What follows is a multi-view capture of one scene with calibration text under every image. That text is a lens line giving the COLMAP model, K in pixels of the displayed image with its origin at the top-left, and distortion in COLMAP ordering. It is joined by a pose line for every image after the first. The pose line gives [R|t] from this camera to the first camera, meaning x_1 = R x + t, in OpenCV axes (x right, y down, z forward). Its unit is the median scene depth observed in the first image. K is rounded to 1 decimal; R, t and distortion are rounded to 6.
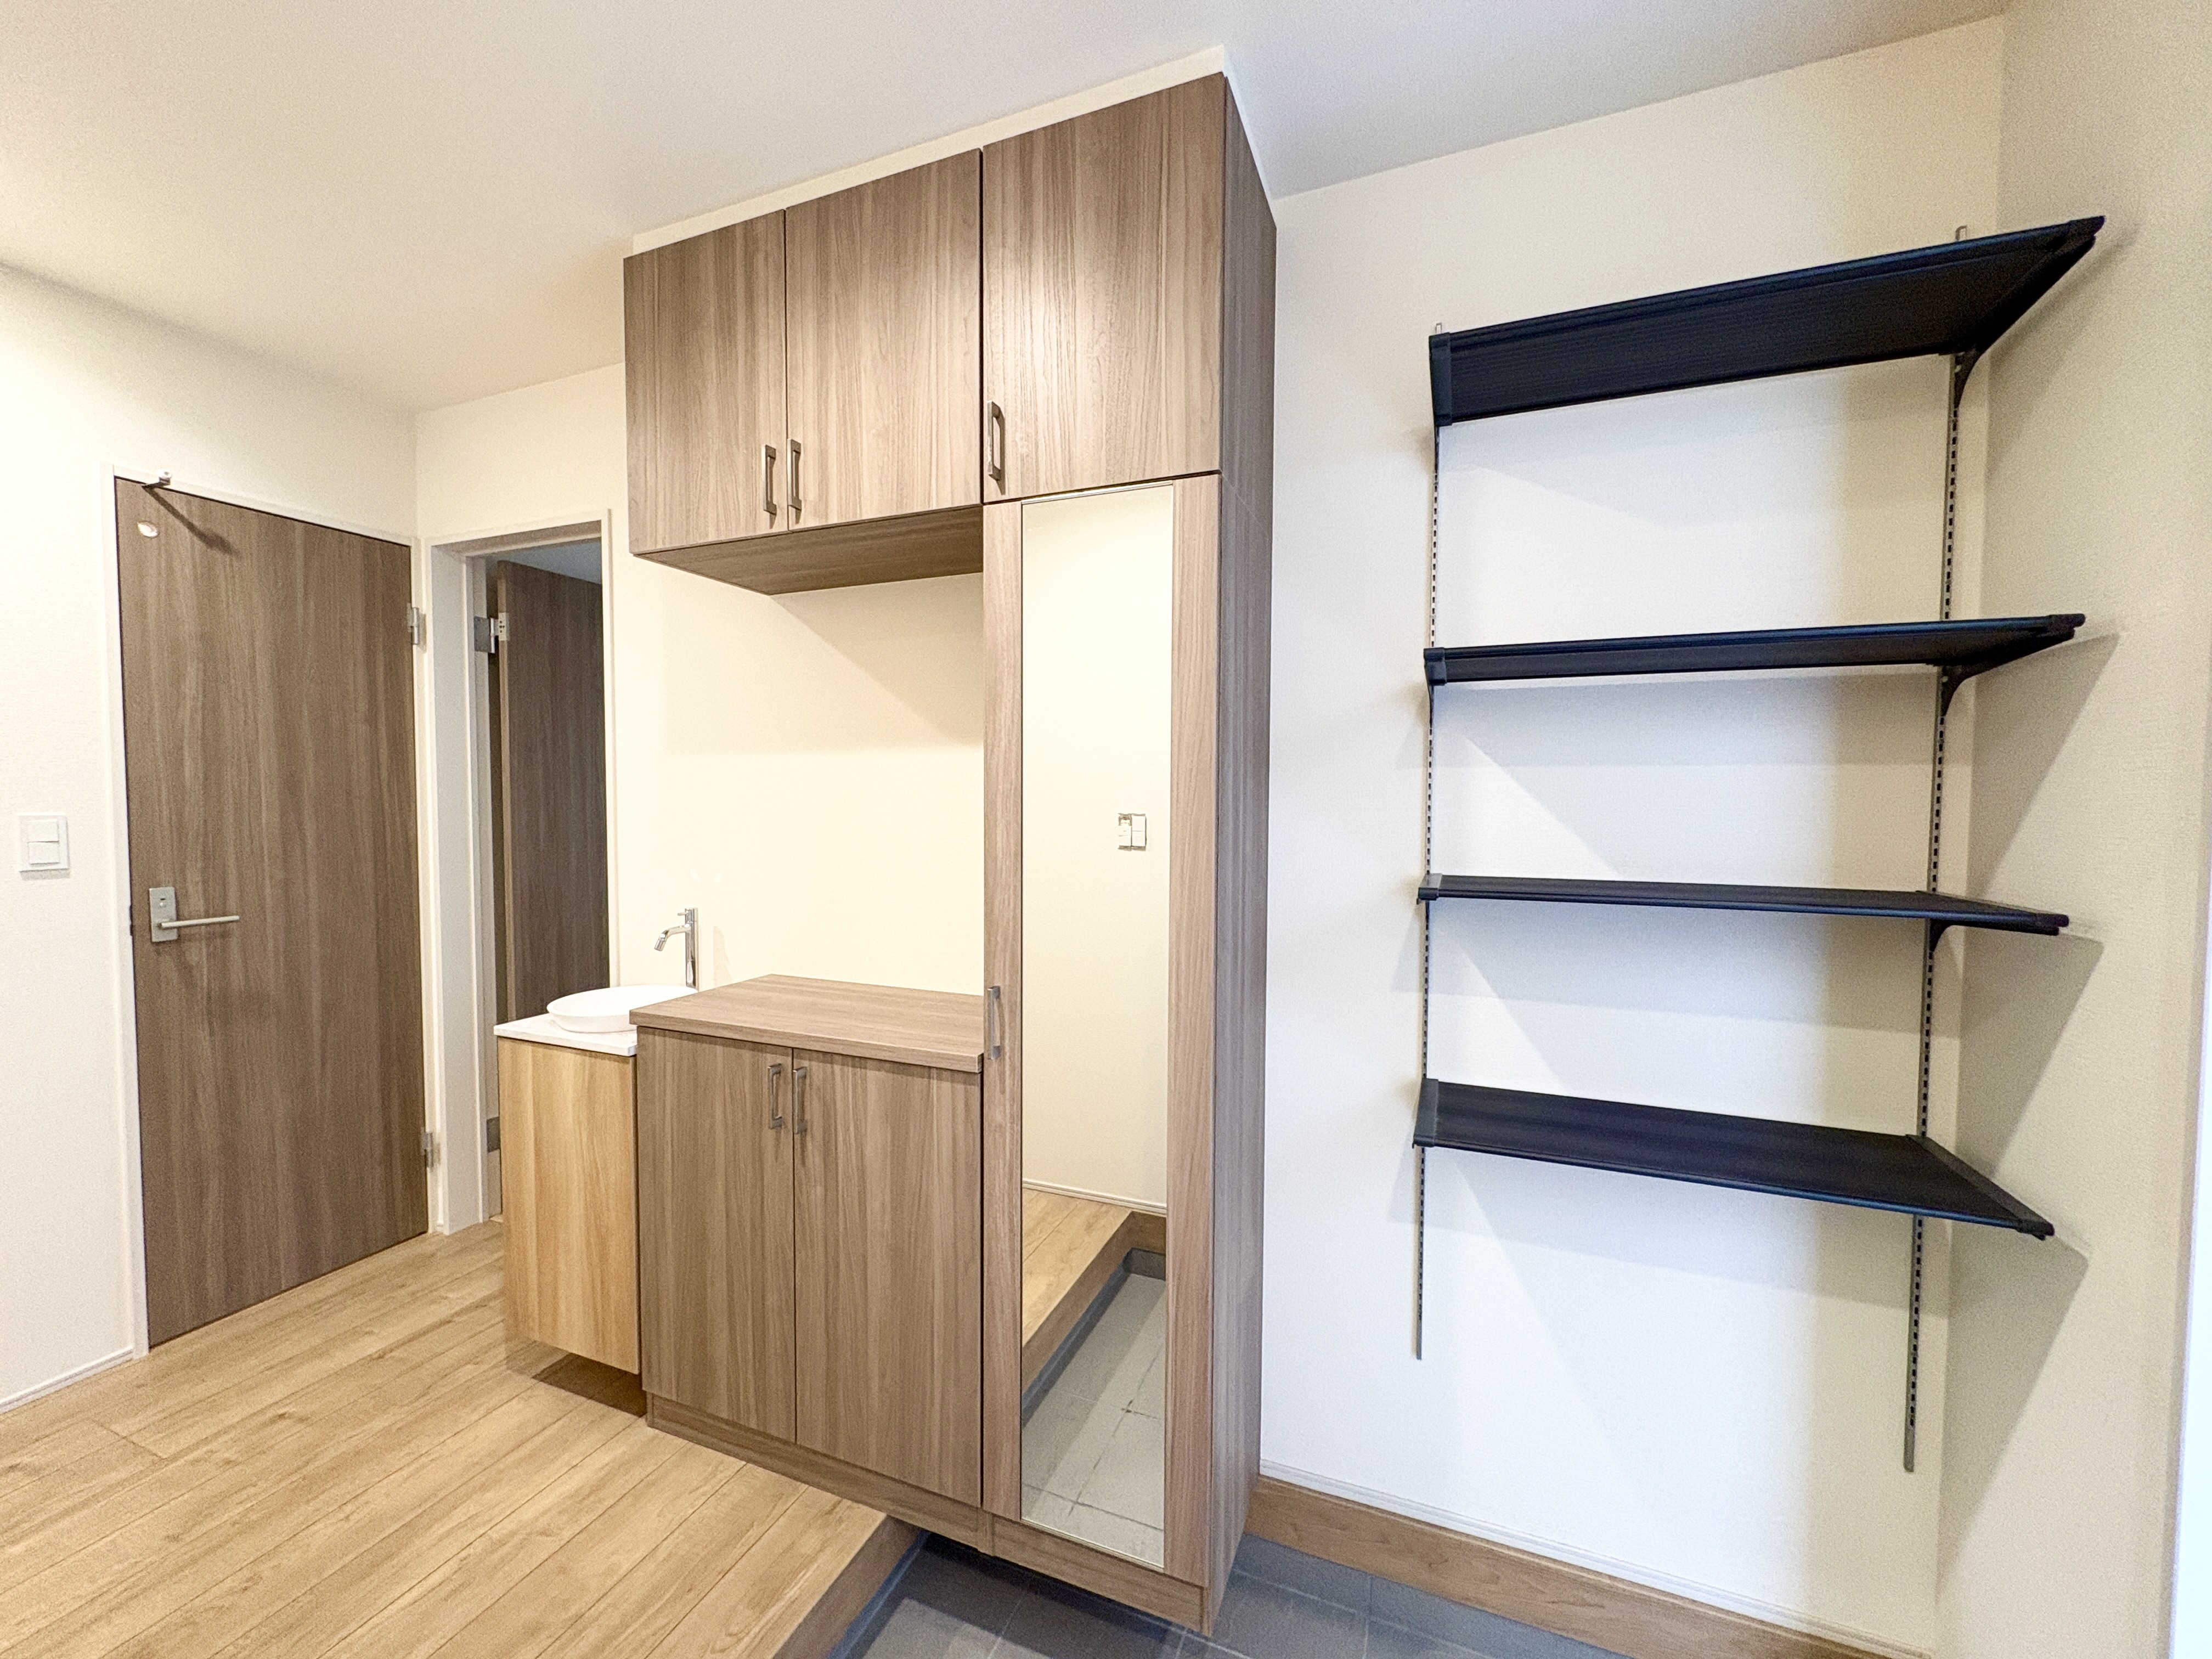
lens RADIAL K [[879.4, 0, 1106.0], [0, 879.4, 829.5], [0, 0, 1]] dist [-0.002098, -0.000702]
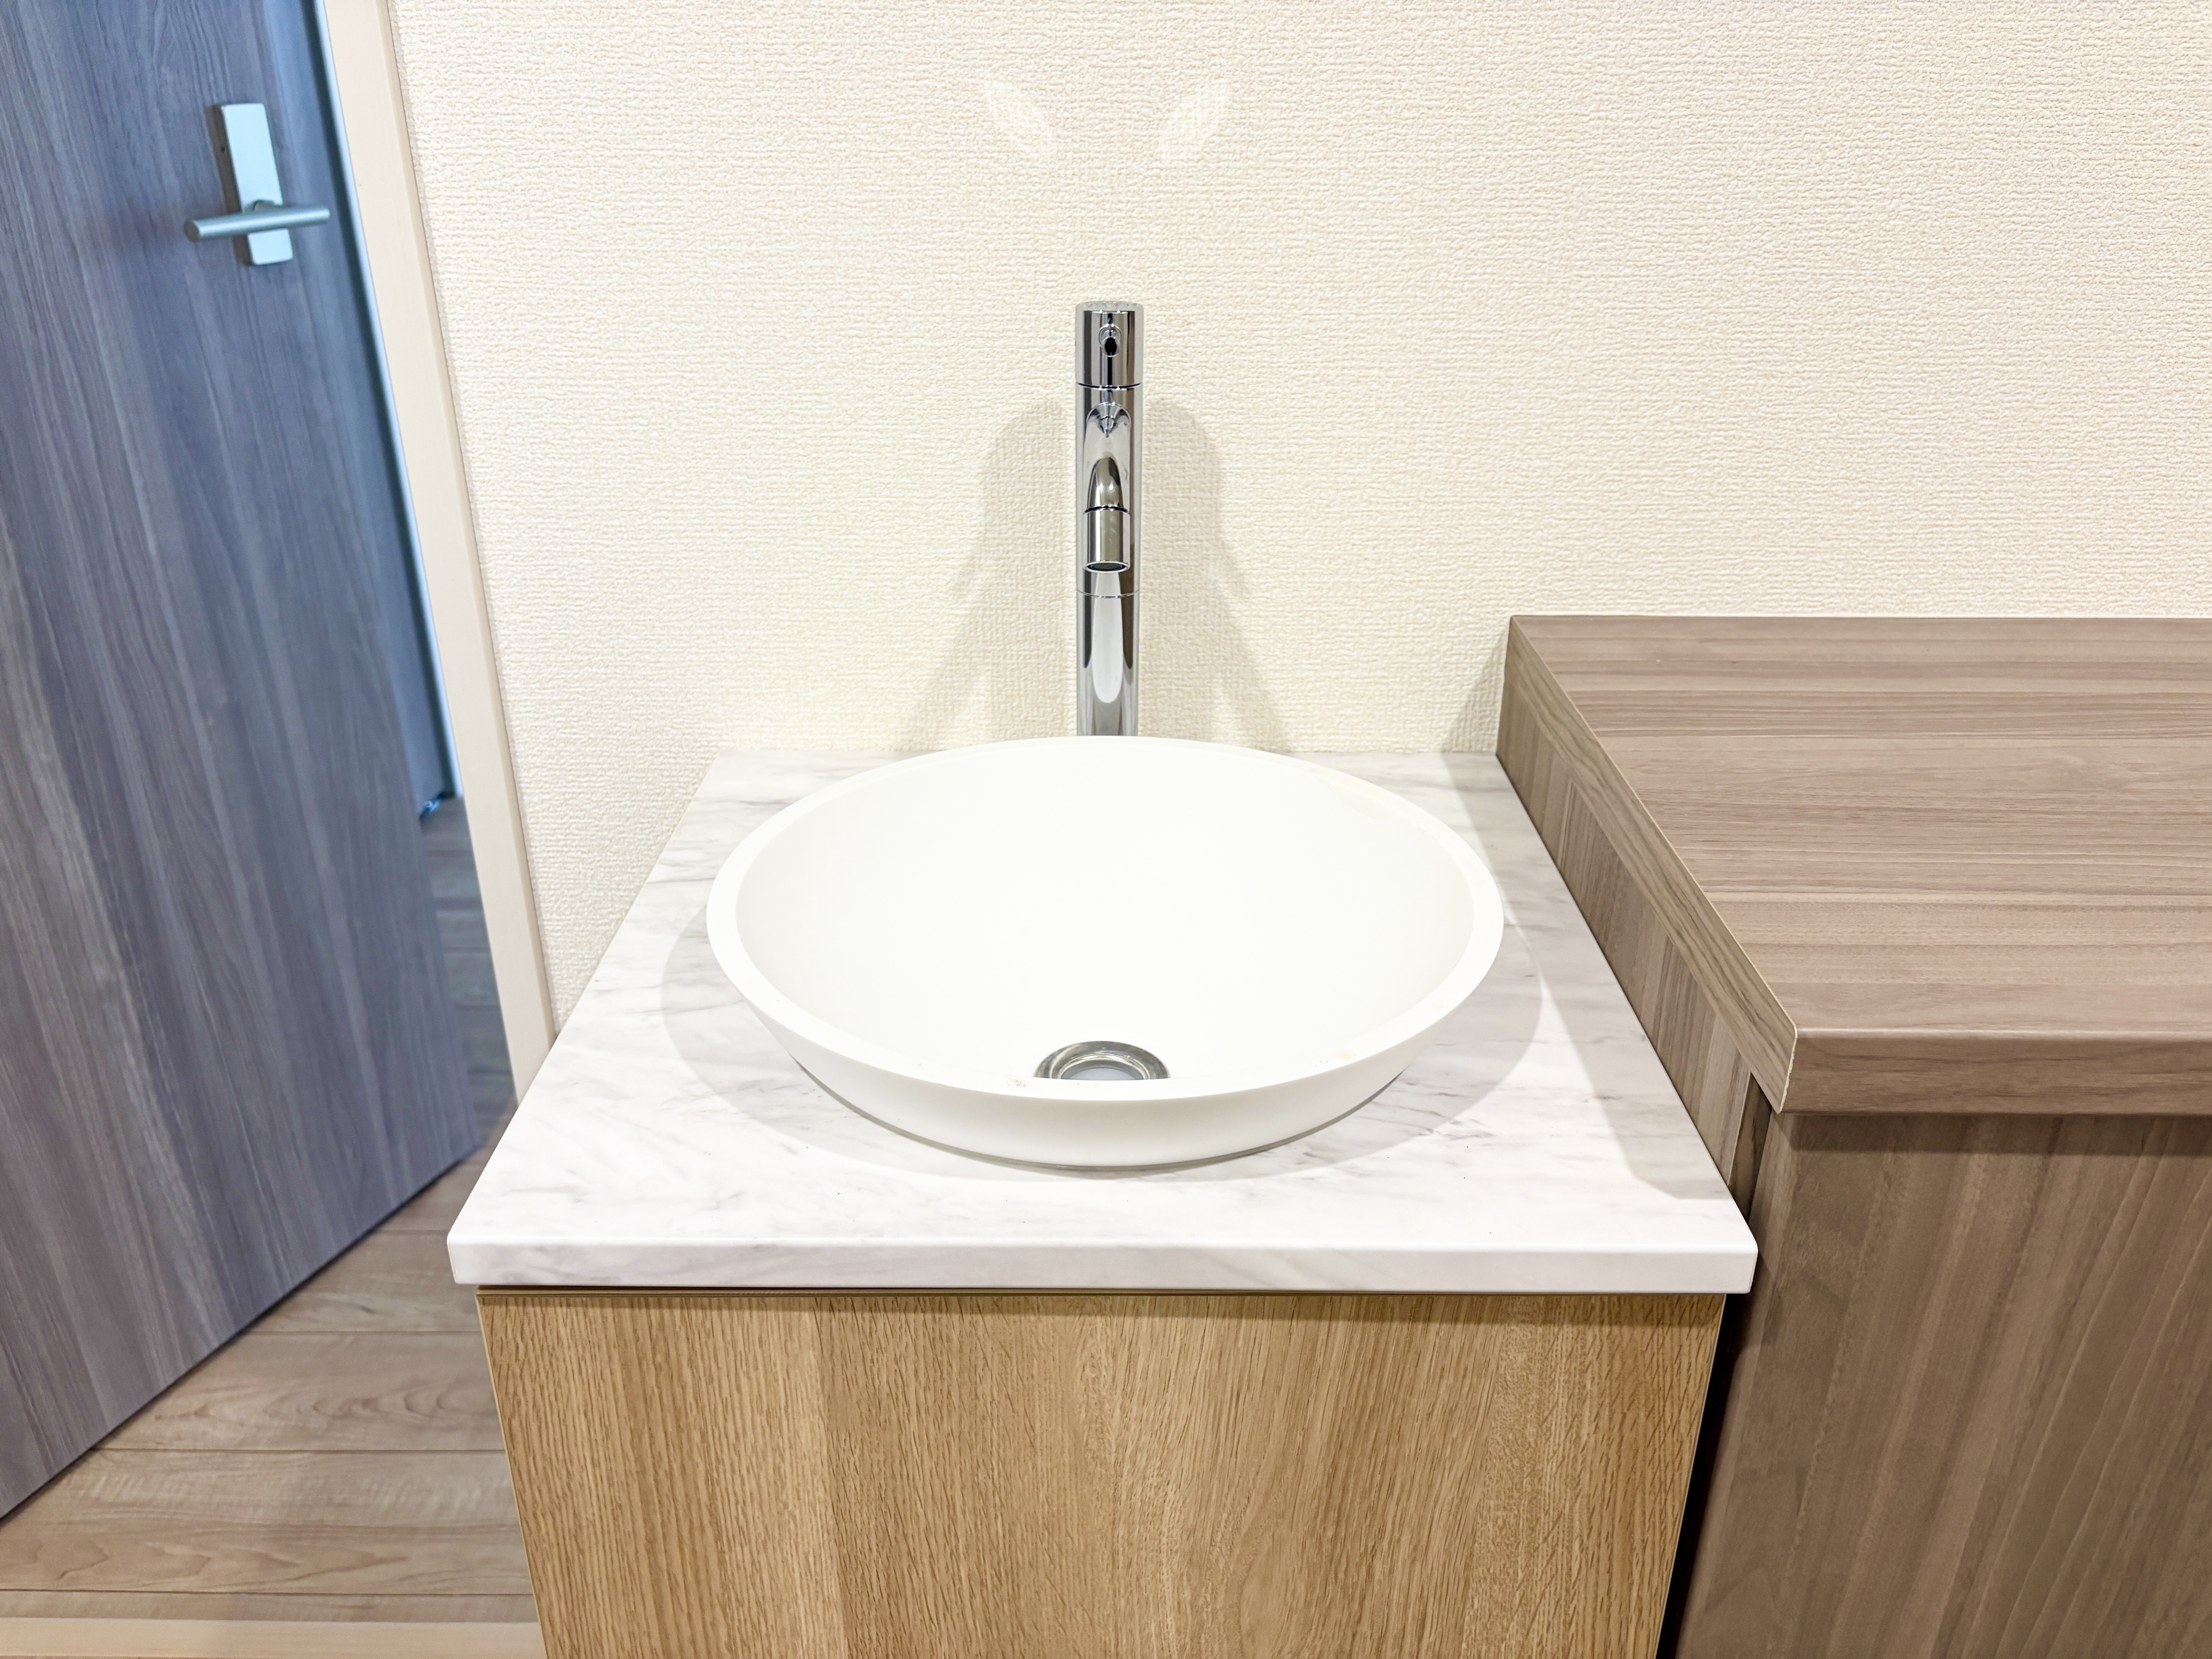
lens RADIAL K [[1689.0, 0, 1106.0], [0, 1689.0, 829.5], [0, 0, 1]] dist [0.012639, -0.000526]
pose [[0.930037, -0.156822, 0.332323, -0.753292], [0.013754, 0.918585, 0.394985, 0.064138], [-0.367209, -0.362780, 0.856474, 0.834009]]
